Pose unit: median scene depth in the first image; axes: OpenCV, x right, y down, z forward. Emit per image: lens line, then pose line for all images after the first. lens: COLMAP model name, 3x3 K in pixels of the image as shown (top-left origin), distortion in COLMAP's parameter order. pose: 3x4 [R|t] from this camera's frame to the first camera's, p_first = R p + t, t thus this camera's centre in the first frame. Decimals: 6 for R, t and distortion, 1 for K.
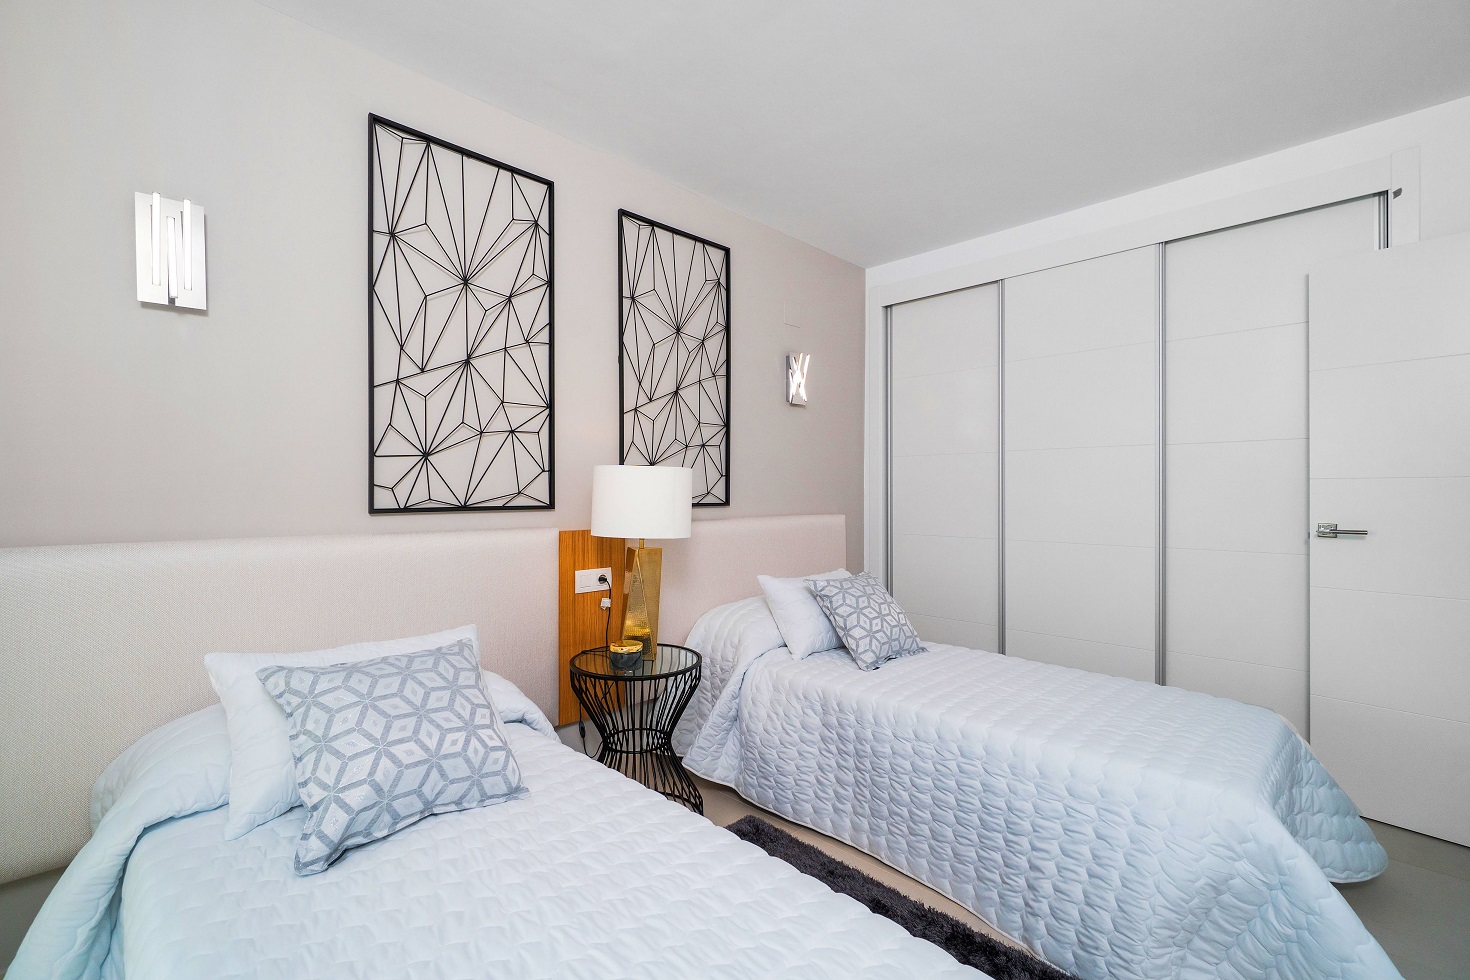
lens RADIAL K [[626.7, 0, 744.6], [0, 626.7, 491.7], [0, 0, 1]] dist [-0.001471, -0.000020]
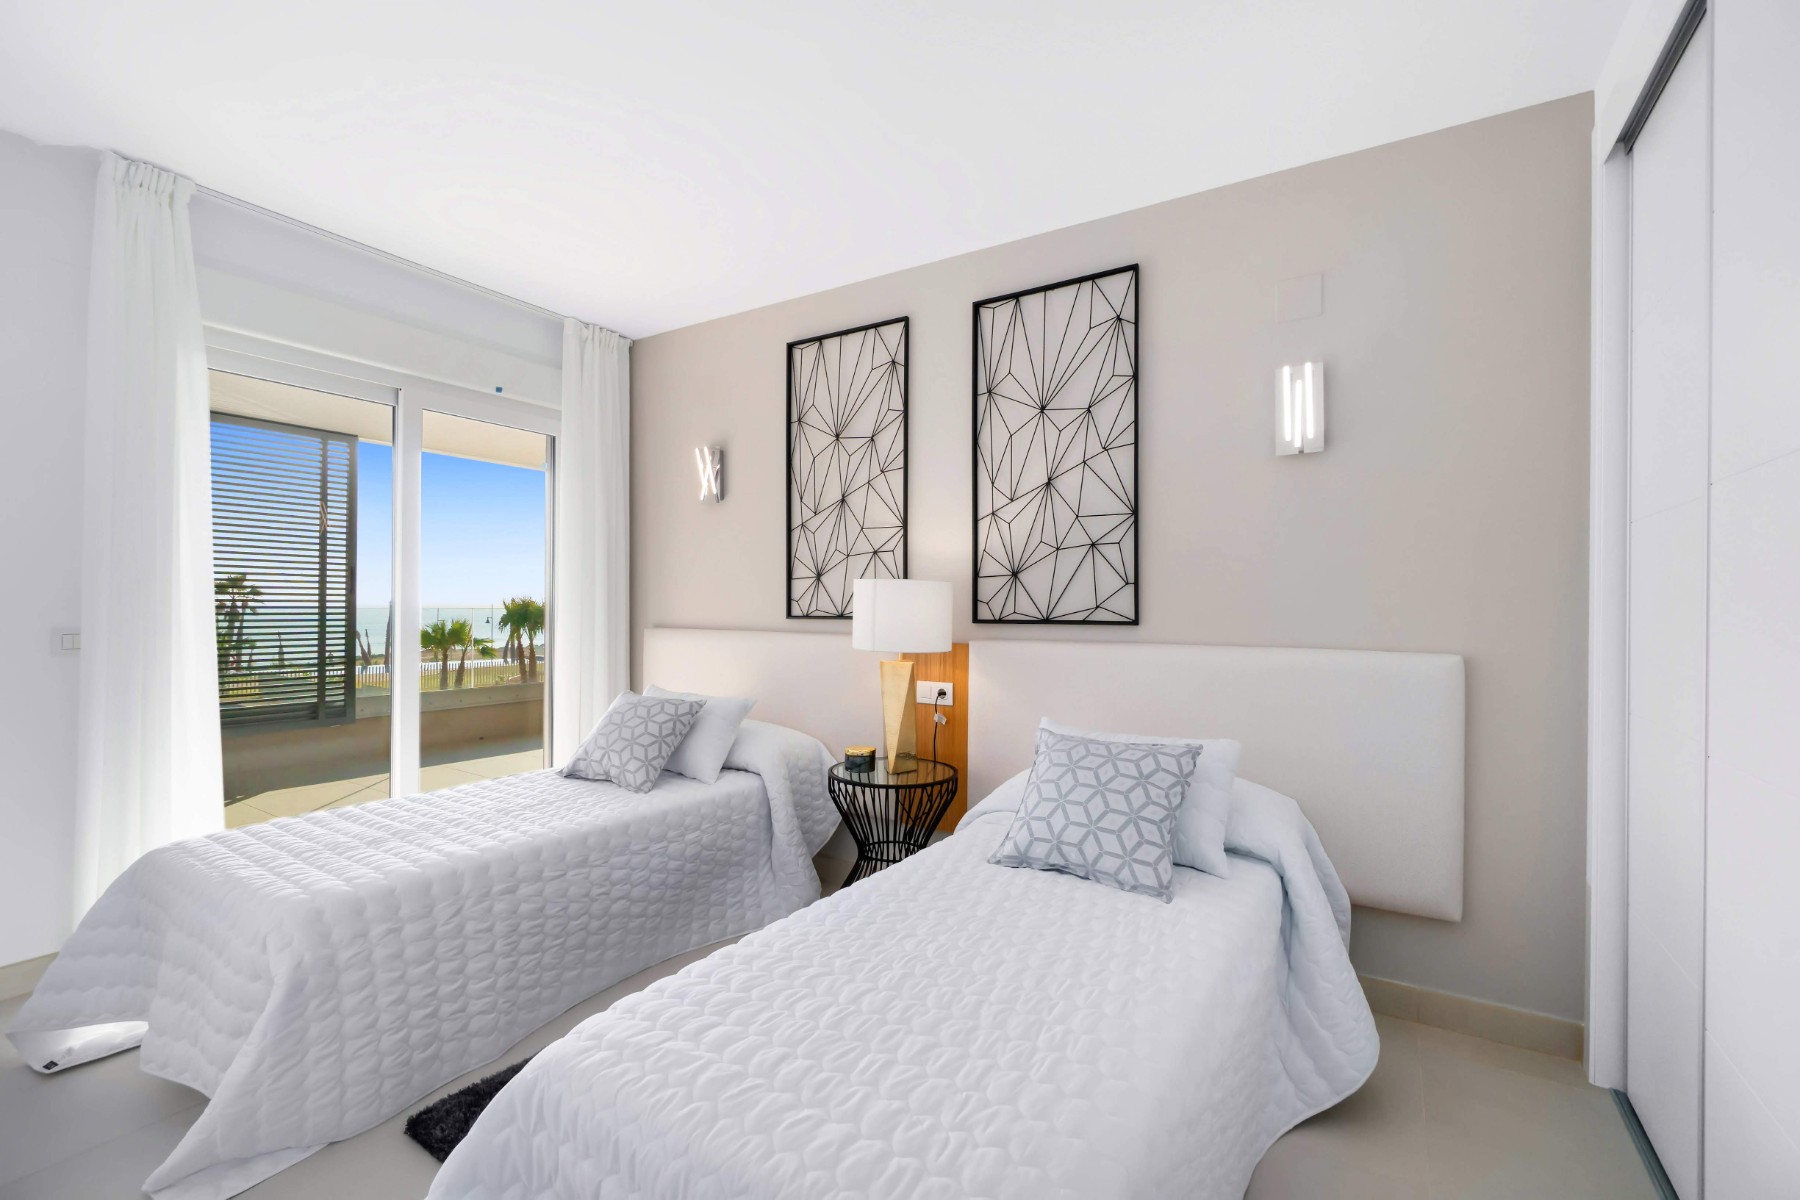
lens RADIAL K [[599.7, 0, 900.4], [0, 599.7, 605.1], [0, 0, 1]] dist [-0.000122, -0.000004]
pose [[0.323166, 0.001679, -0.946341, 0.542038], [-0.007279, 0.999973, -0.000711, 0.001909], [0.946314, 0.007119, 0.323170, 0.537878]]
